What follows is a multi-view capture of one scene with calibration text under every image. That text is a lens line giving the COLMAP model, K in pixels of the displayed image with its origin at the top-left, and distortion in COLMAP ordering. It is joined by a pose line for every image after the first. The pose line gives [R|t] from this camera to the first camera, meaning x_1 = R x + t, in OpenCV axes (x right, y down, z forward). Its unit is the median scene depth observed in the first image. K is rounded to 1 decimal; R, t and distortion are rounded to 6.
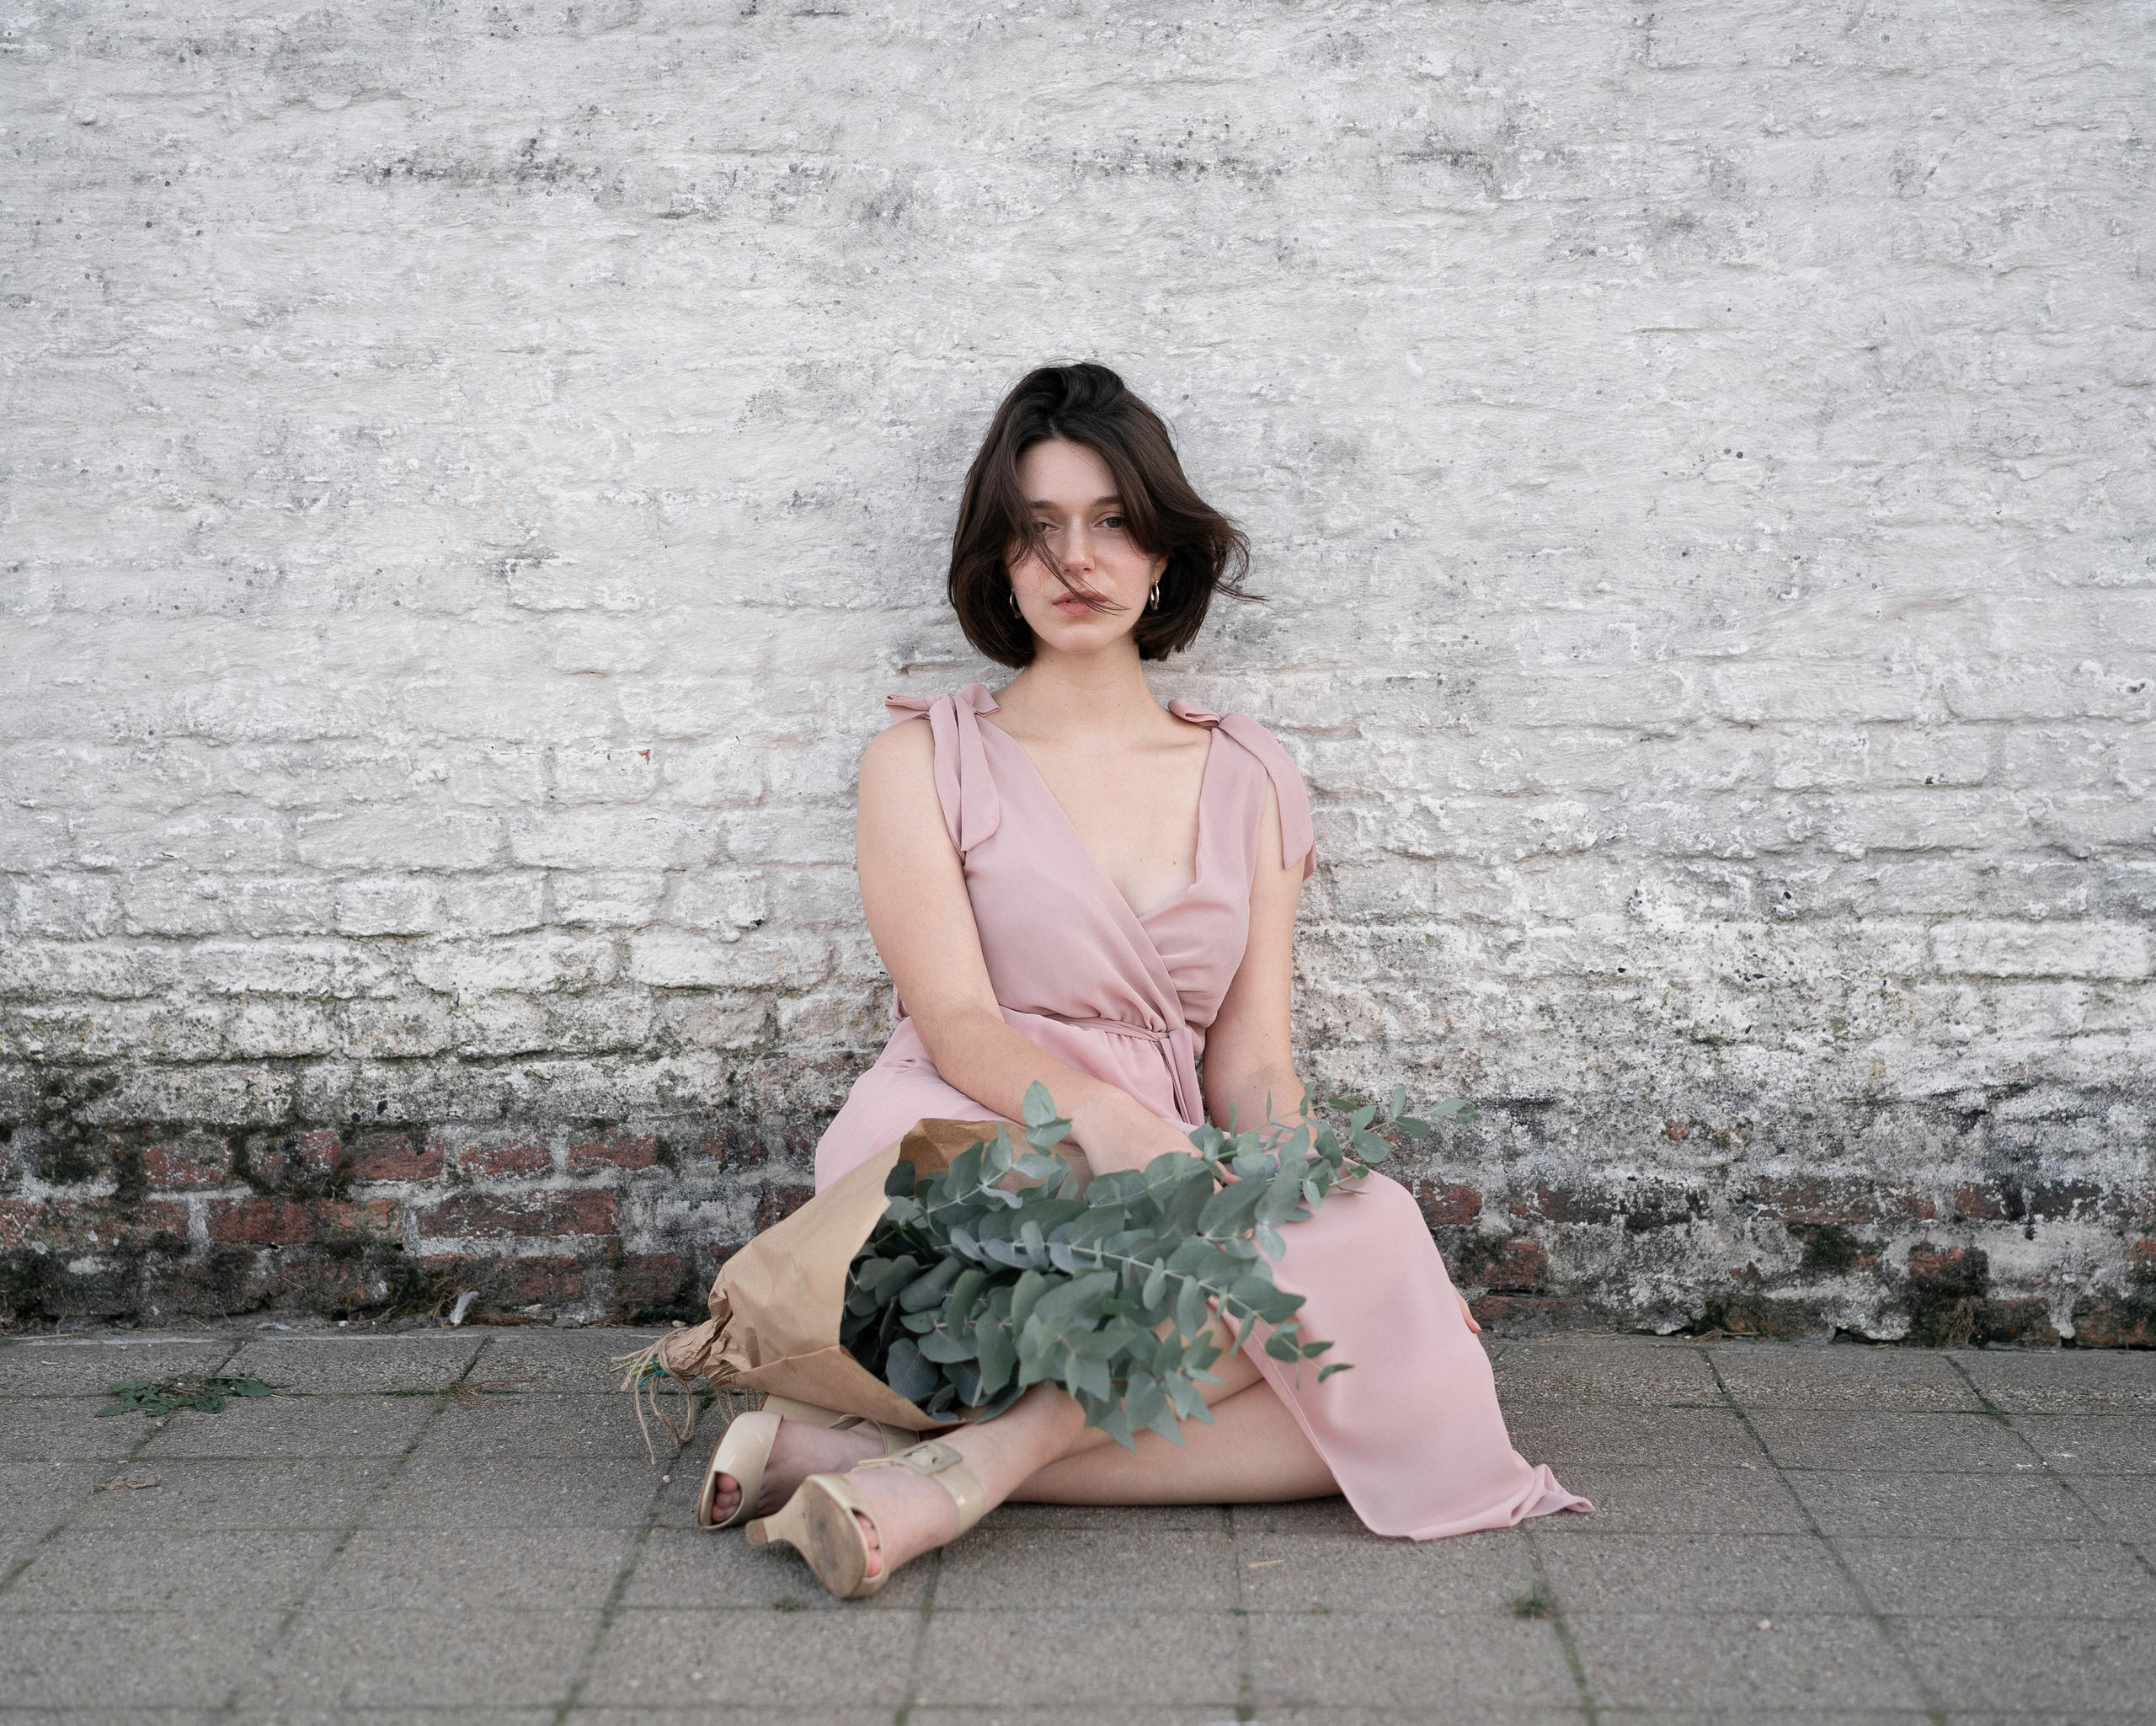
lens RADIAL K [[4382.6, 0, 1051.5], [0, 4382.6, 874.4], [0, 0, 1]] dist [0.344221, 0.000000]
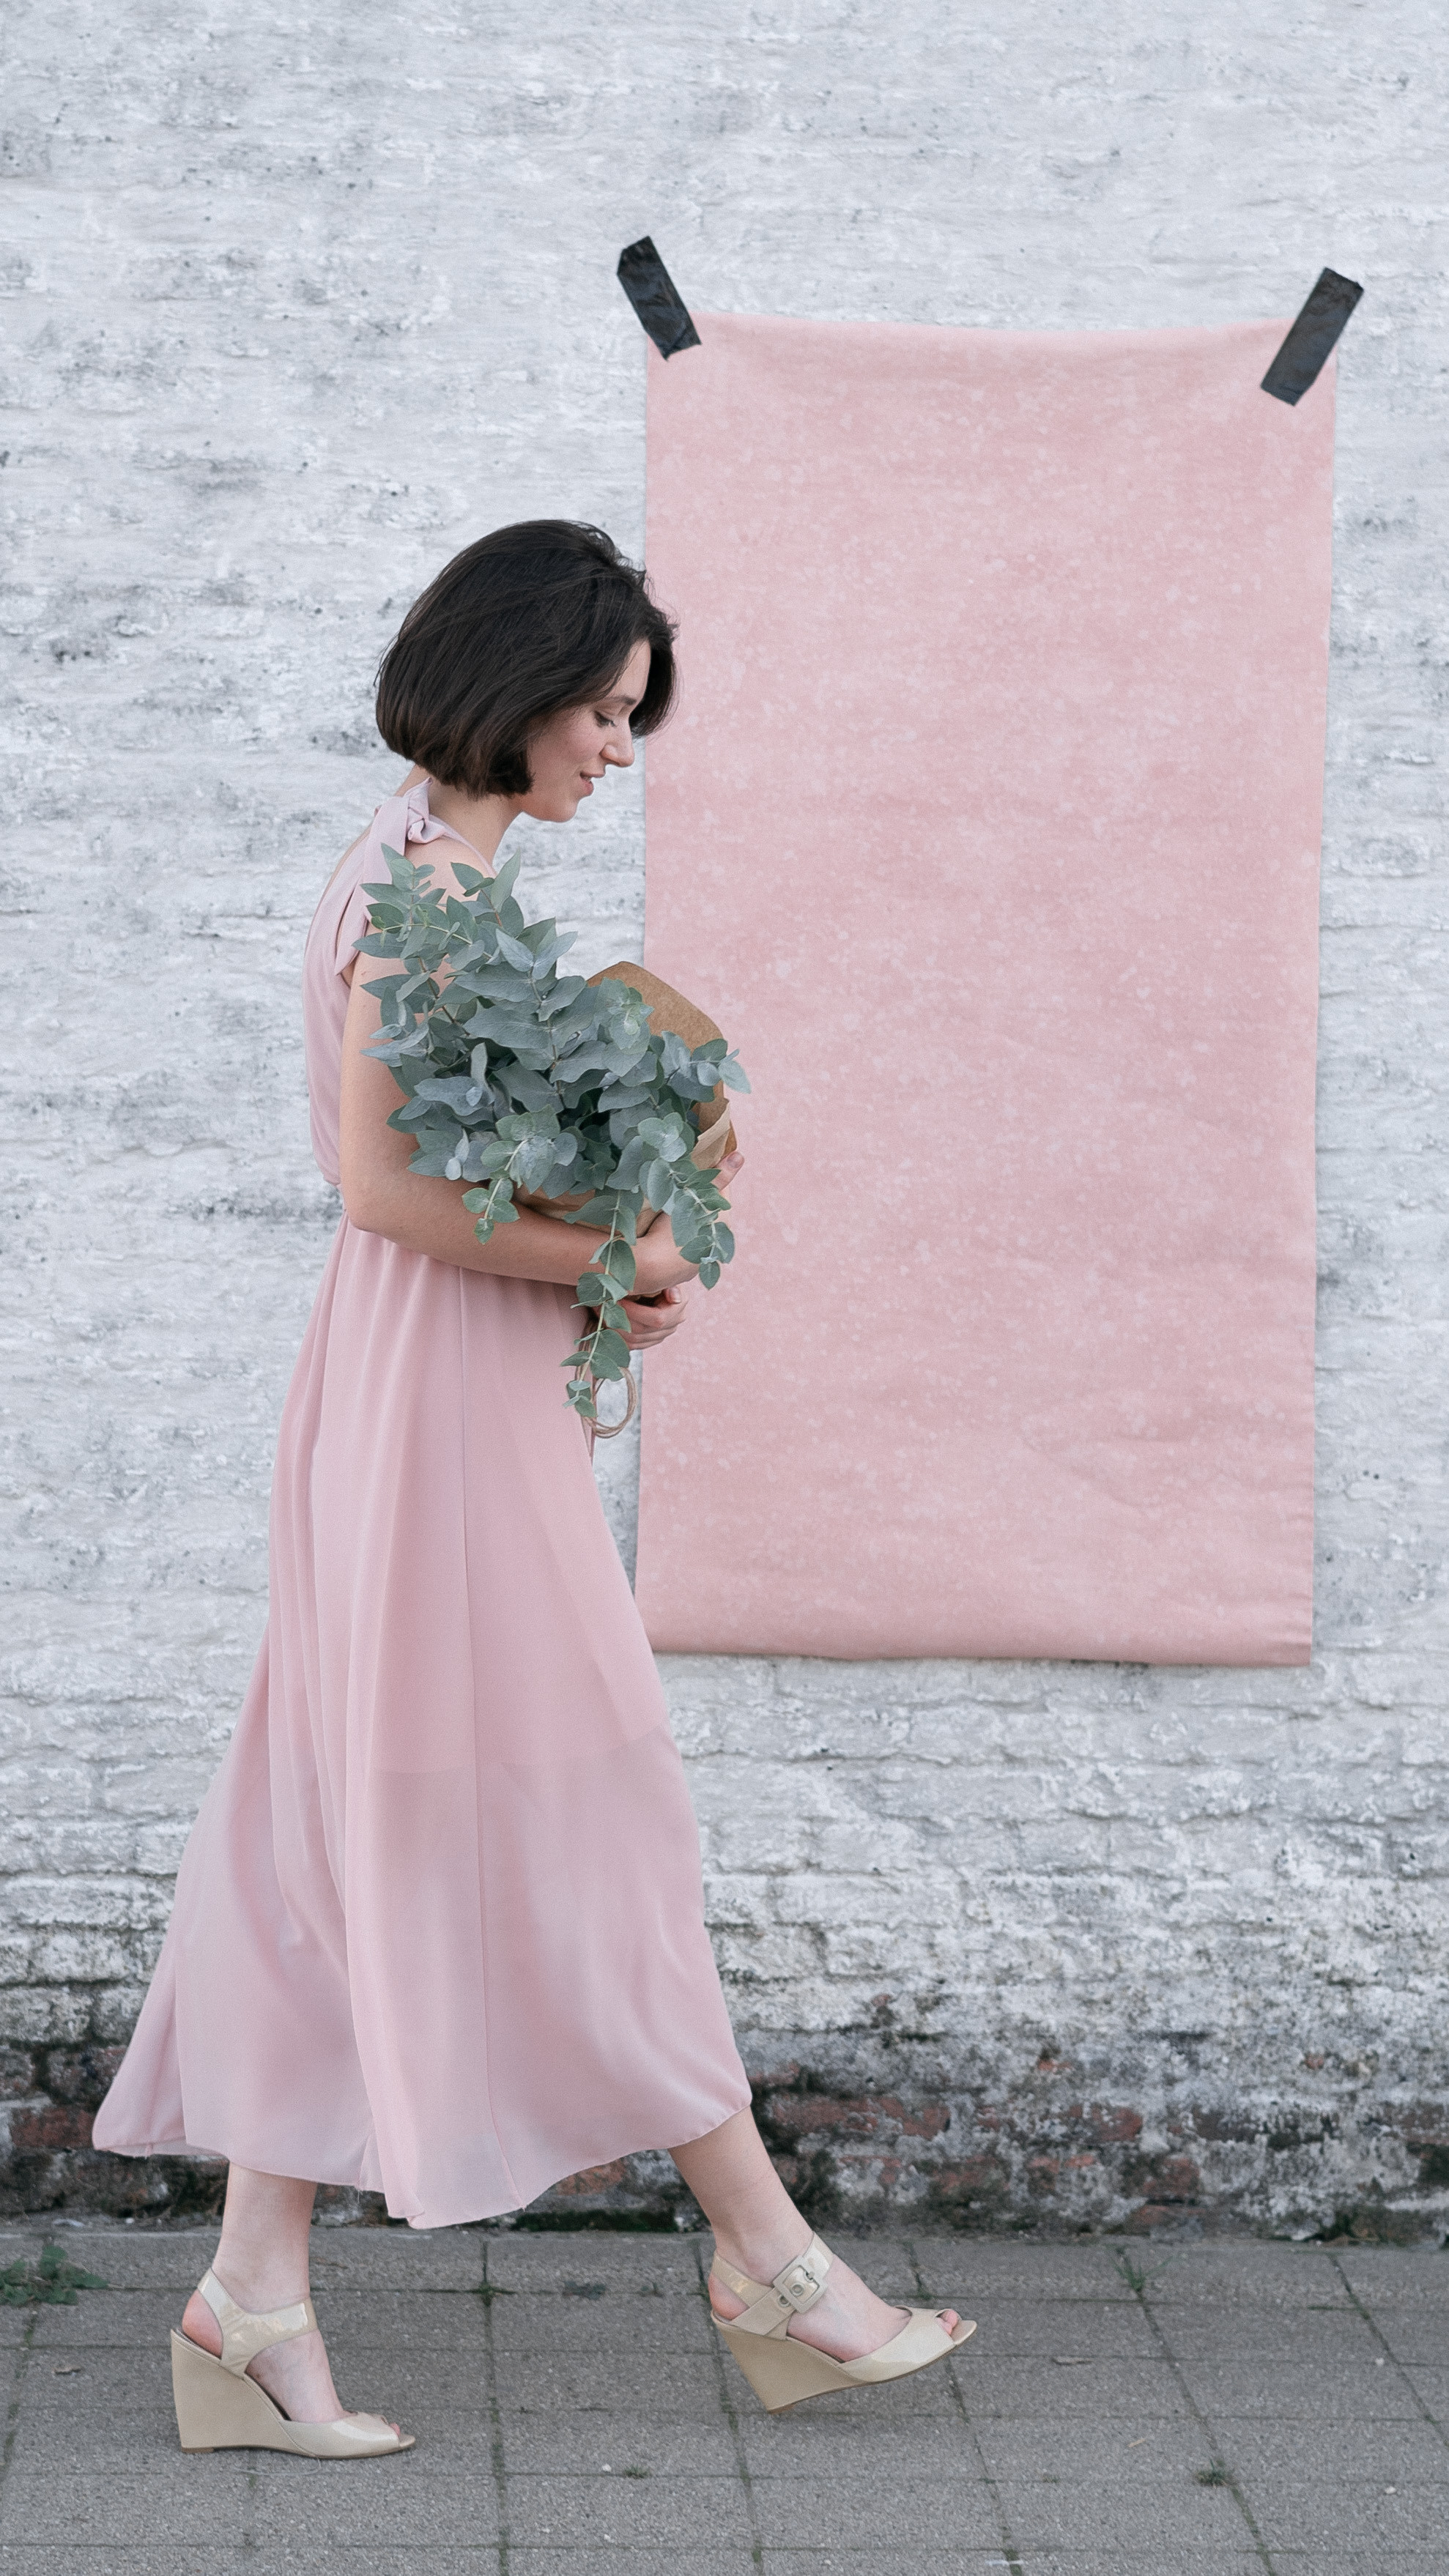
lens RADIAL K [[7110.1, 0, 827.3], [0, 7110.1, 1305.2], [0, 0, 1]] dist [0.401390, 0.000000]
pose [[0.995814, 0.020370, 0.089106, -0.152210], [-0.020144, 0.999791, -0.003429, -0.128465], [-0.089158, 0.001620, 0.996016, -0.829256]]
